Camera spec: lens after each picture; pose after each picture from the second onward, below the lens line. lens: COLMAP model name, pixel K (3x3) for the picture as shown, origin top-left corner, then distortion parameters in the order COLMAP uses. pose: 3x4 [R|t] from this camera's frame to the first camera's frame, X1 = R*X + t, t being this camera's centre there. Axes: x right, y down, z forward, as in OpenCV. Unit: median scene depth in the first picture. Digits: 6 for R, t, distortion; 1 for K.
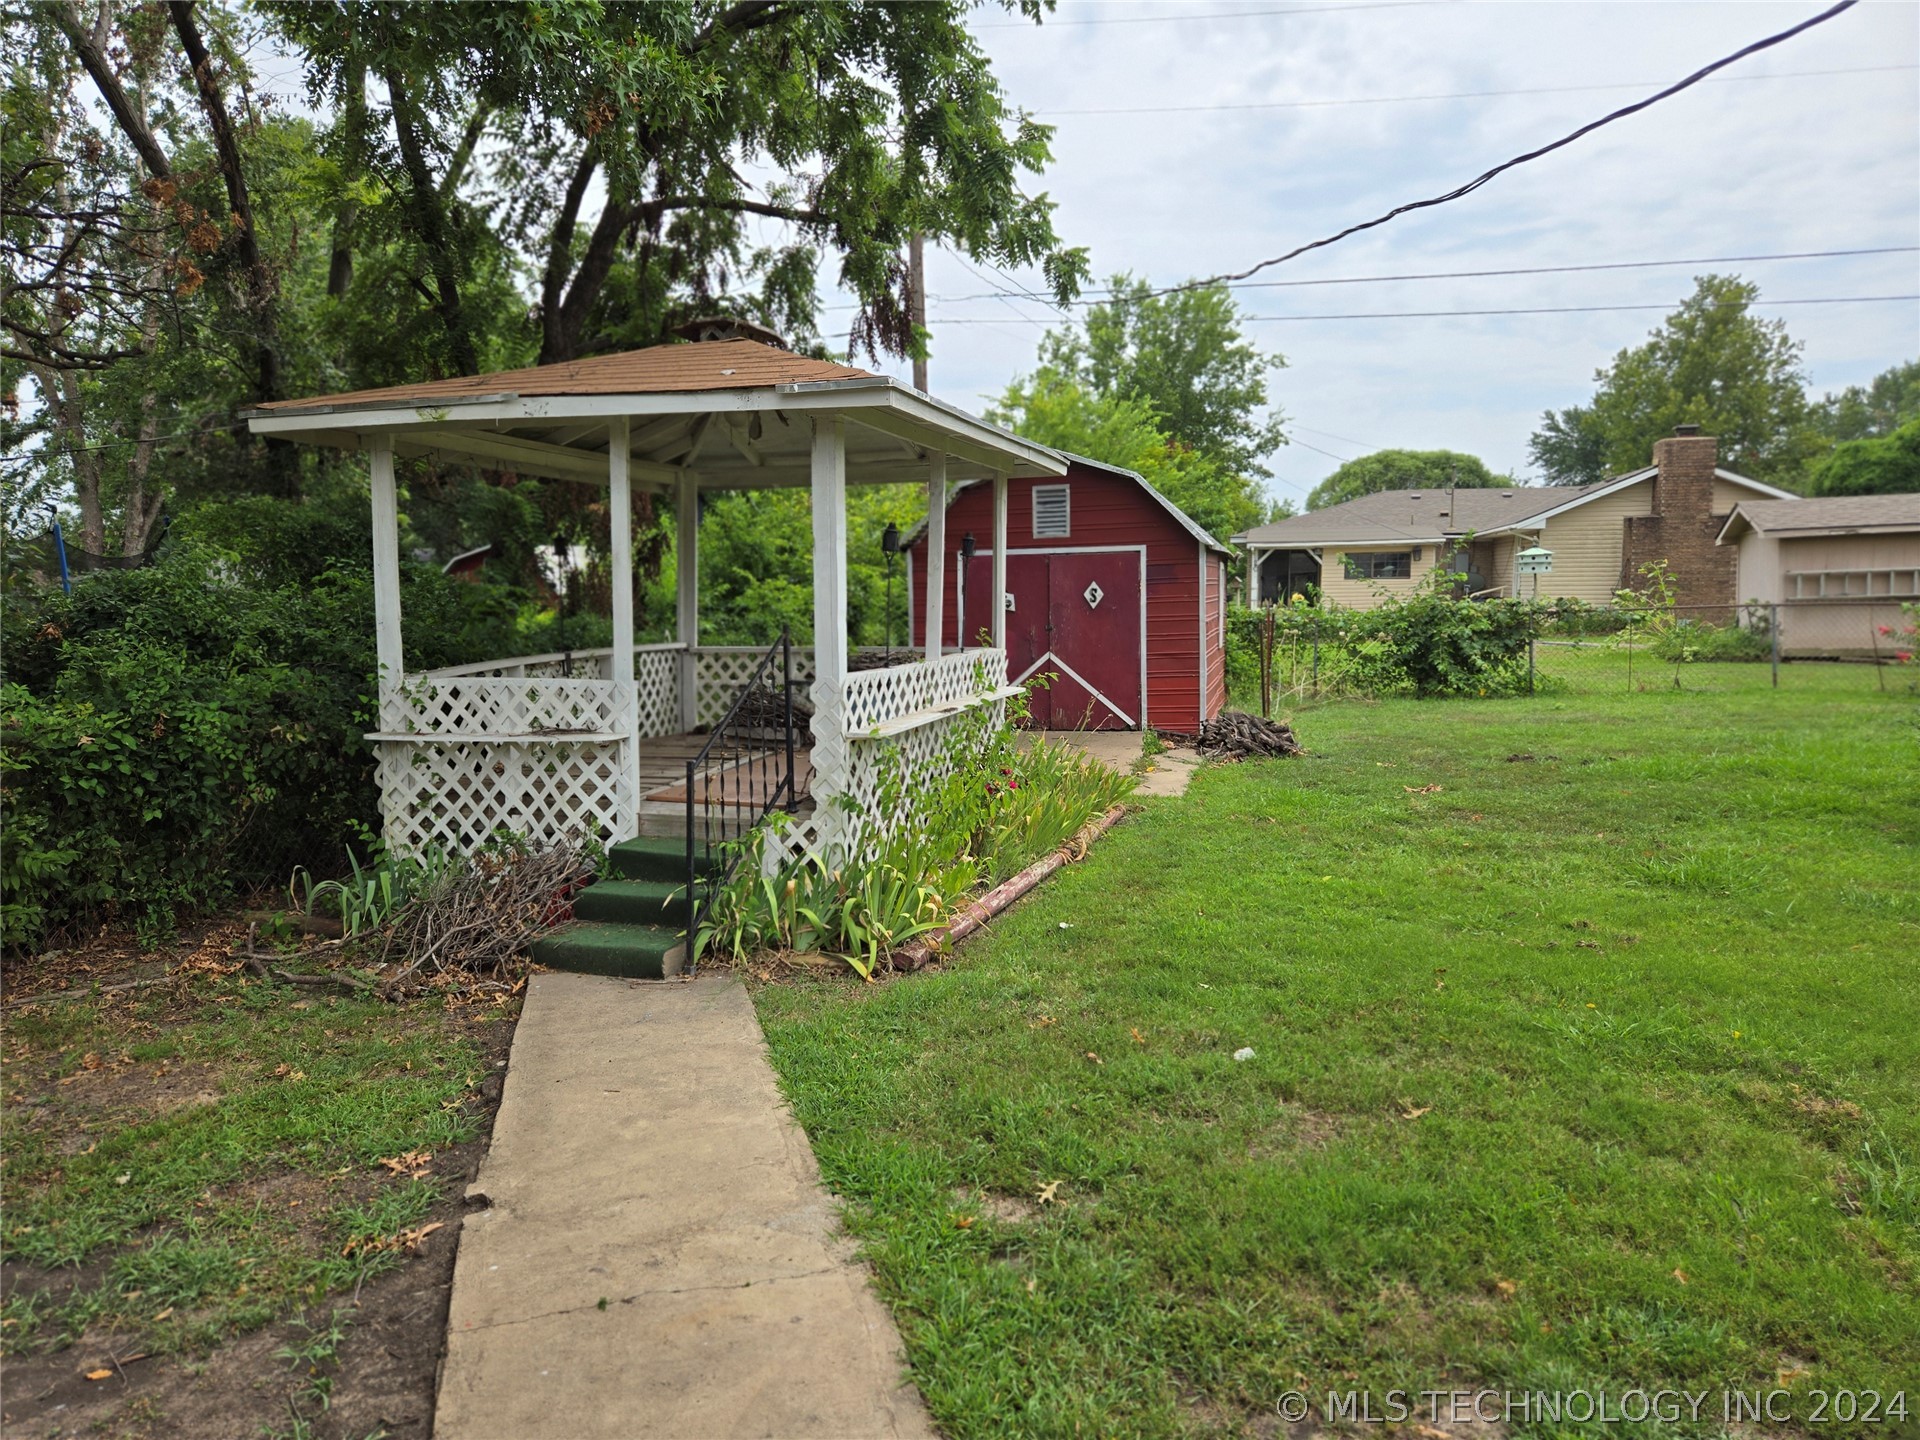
lens RADIAL K [[1283.6, 0, 945.3], [0, 1283.6, 711.4], [0, 0, 1]] dist [0.076951, -0.063325]
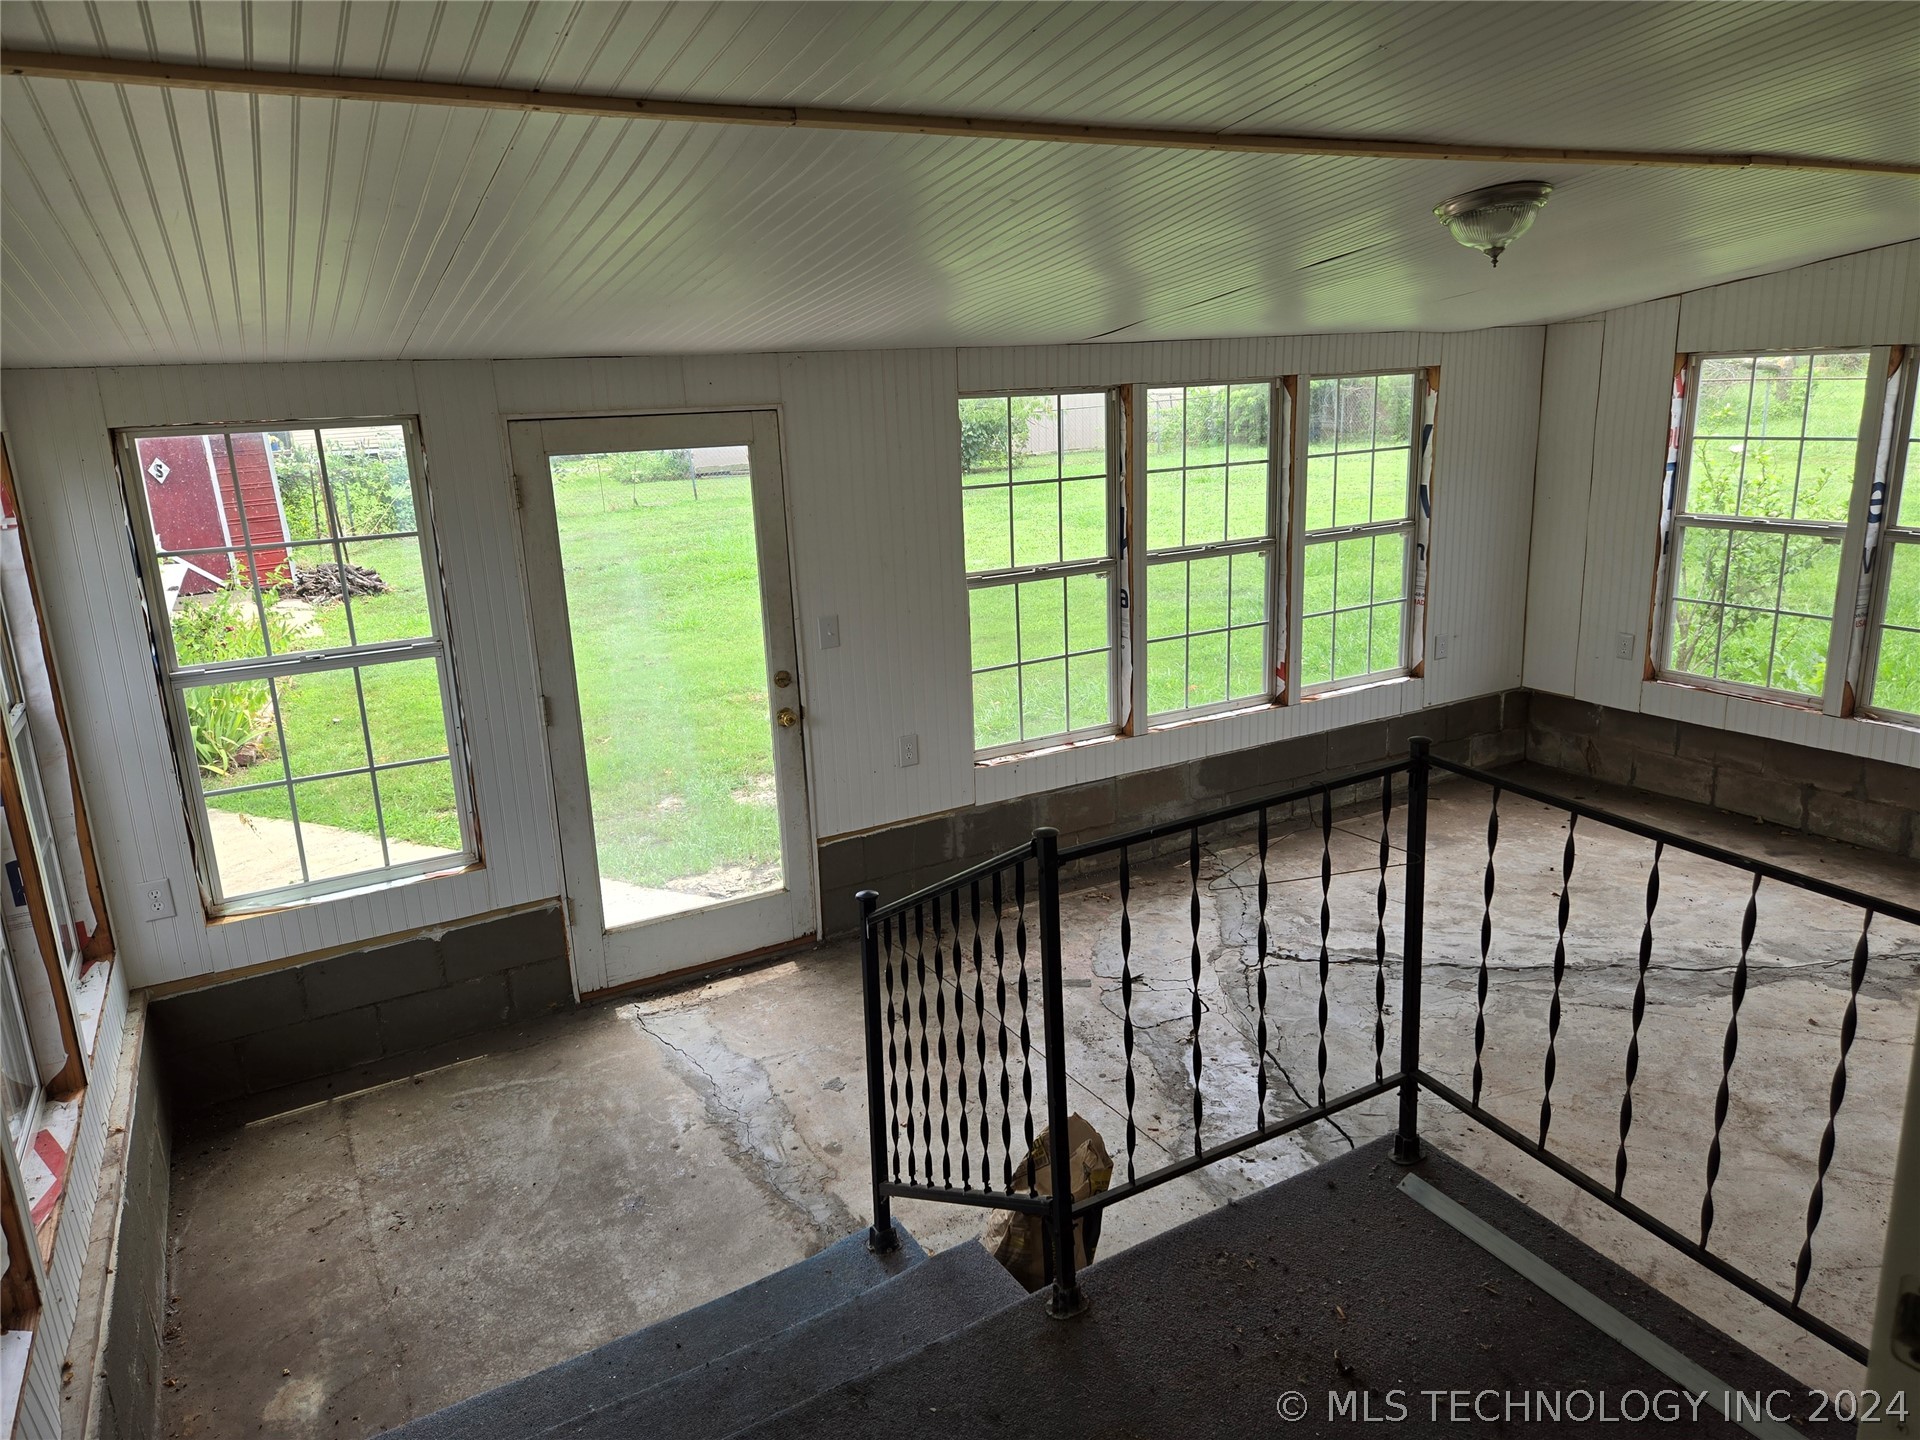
lens RADIAL K [[1283.6, 0, 976.5], [0, 1283.6, 713.8], [0, 0, 1]] dist [0.076951, -0.063325]
pose [[0.704771, -0.205342, 0.679067, -0.188679], [0.109413, 0.977203, 0.181940, -0.016008], [-0.700947, -0.053927, 0.711172, -0.274610]]
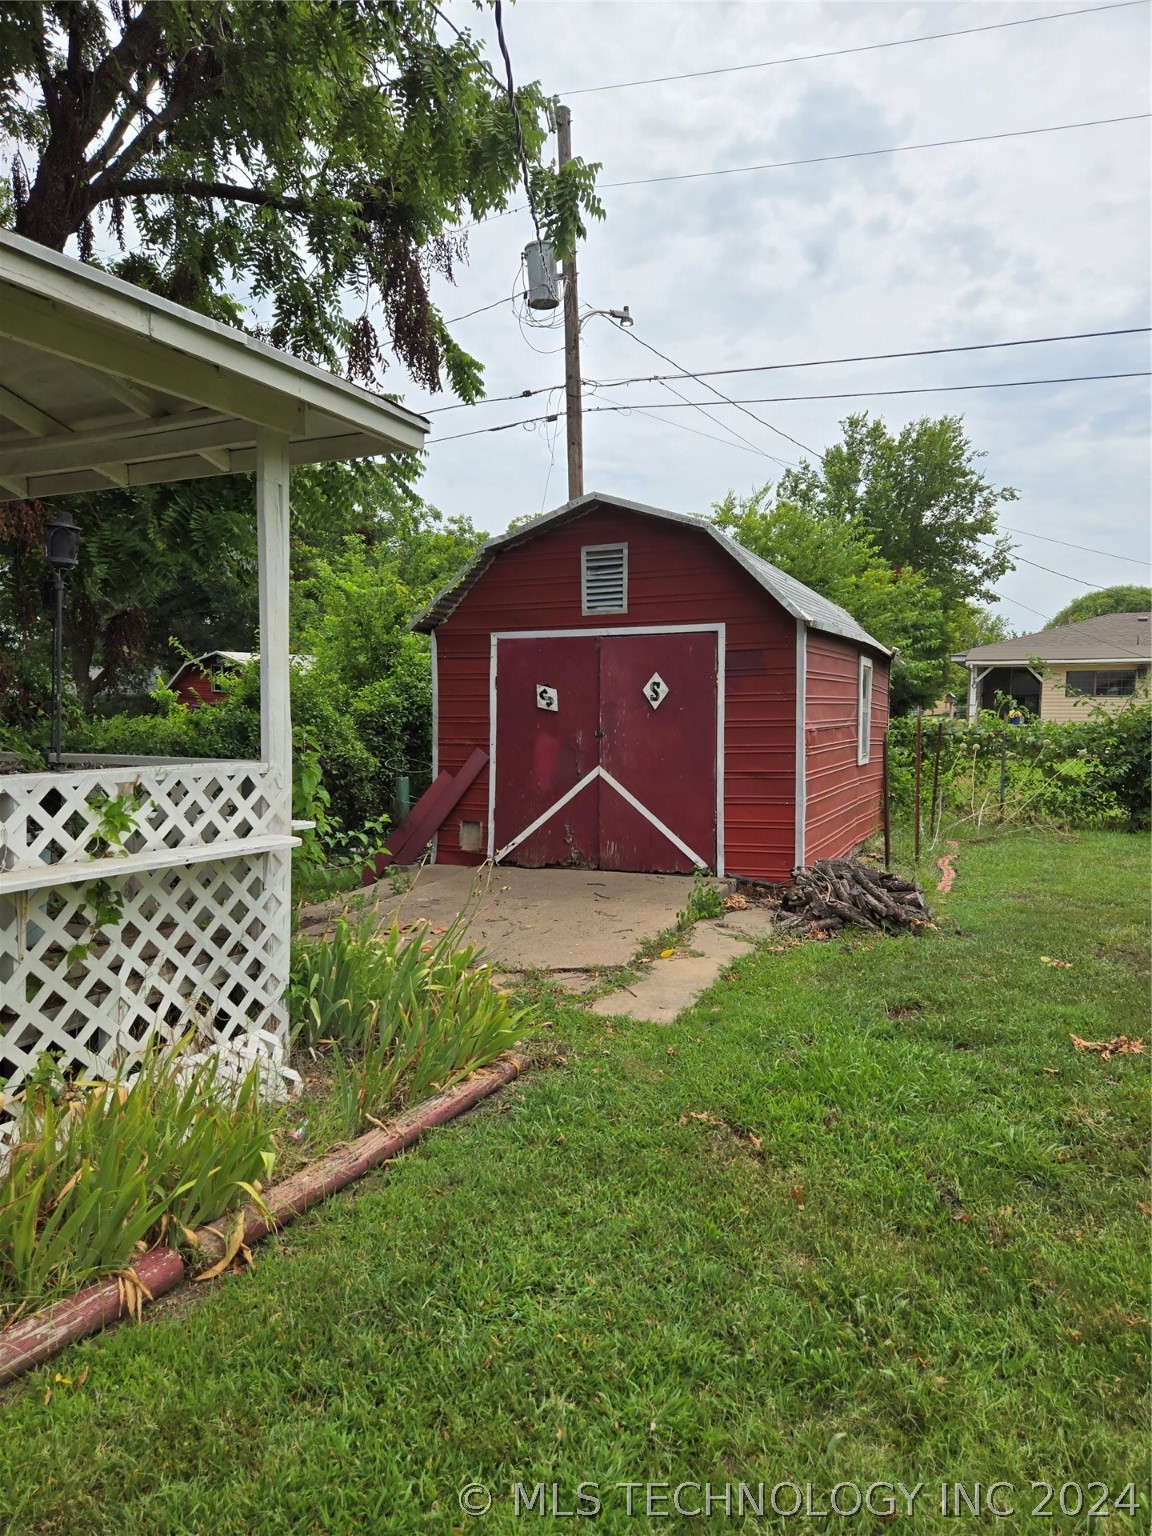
lens RADIAL K [[1026.9, 0, 586.2], [0, 1026.9, 781.5], [0, 0, 1]] dist [0.076951, -0.063325]
pose [[0.989362, 0.025898, -0.143154, 0.160059], [-0.028995, 0.999387, -0.019594, -0.025060], [0.142559, 0.023537, 0.989506, 0.402412]]
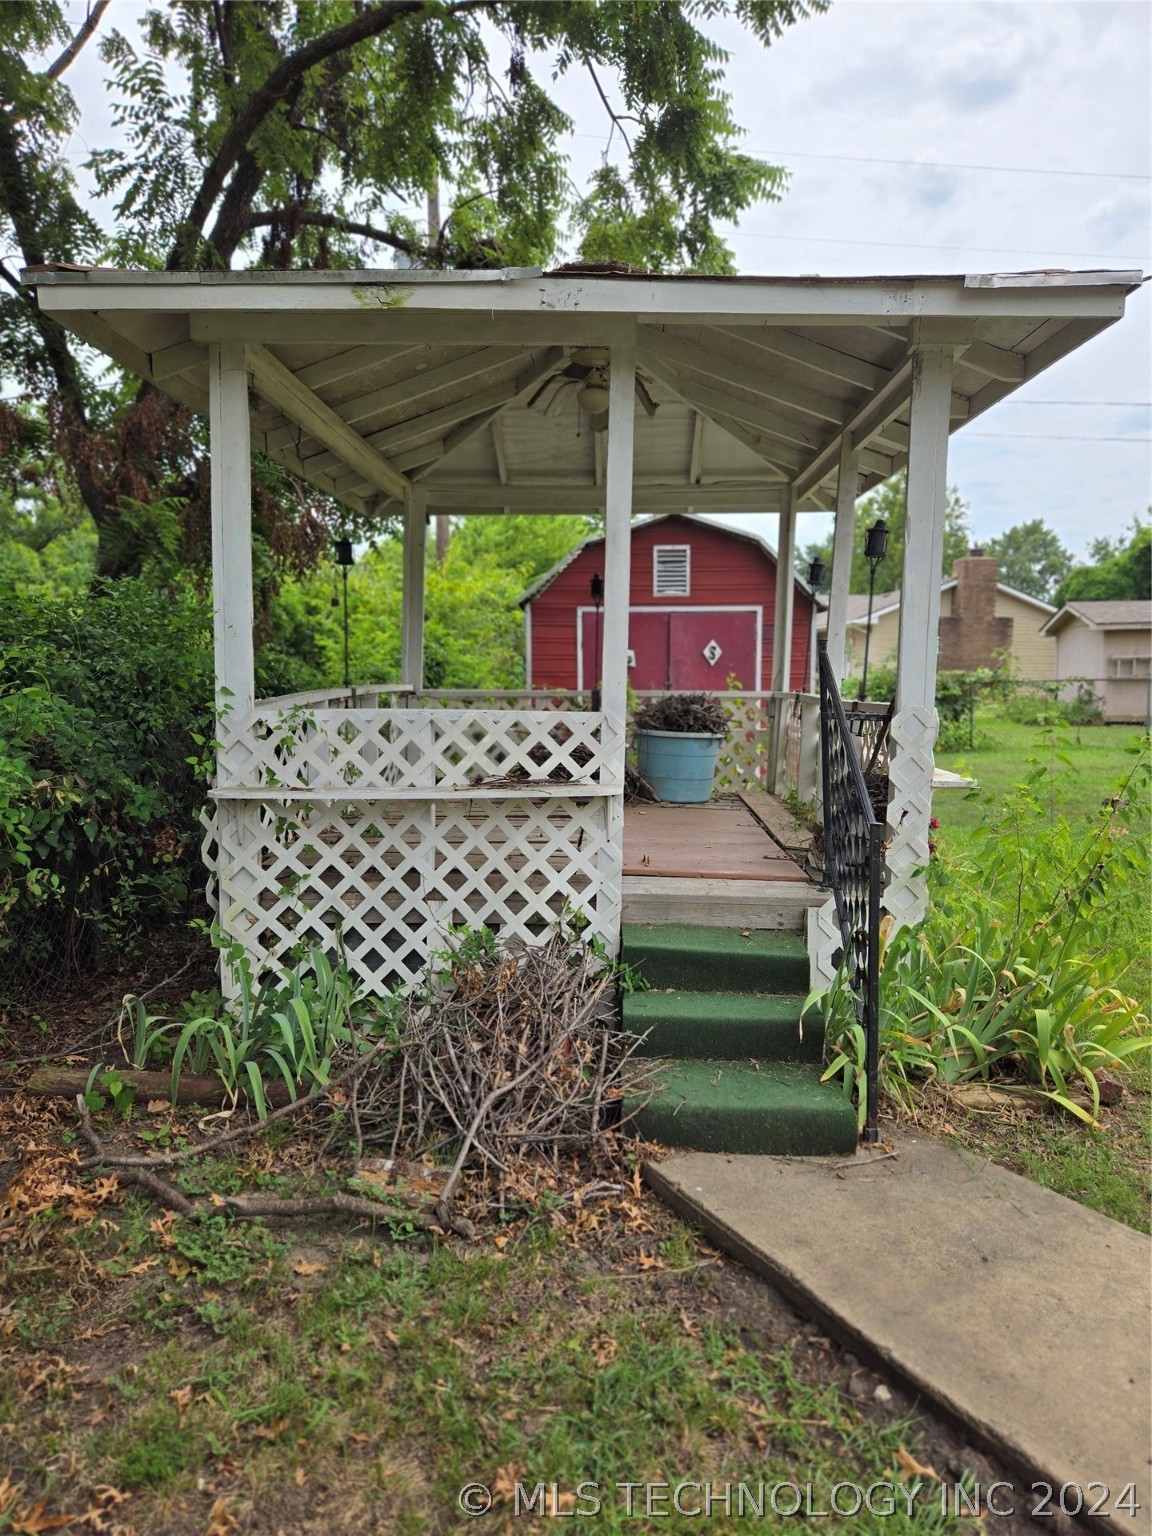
lens RADIAL K [[1026.9, 0, 593.8], [0, 1026.9, 782.7], [0, 0, 1]] dist [0.076951, -0.063325]
pose [[0.964328, -0.009732, 0.264532, -0.197913], [0.006592, 0.999897, 0.012756, 0.003999], [-0.264629, -0.010557, 0.964292, 0.213456]]
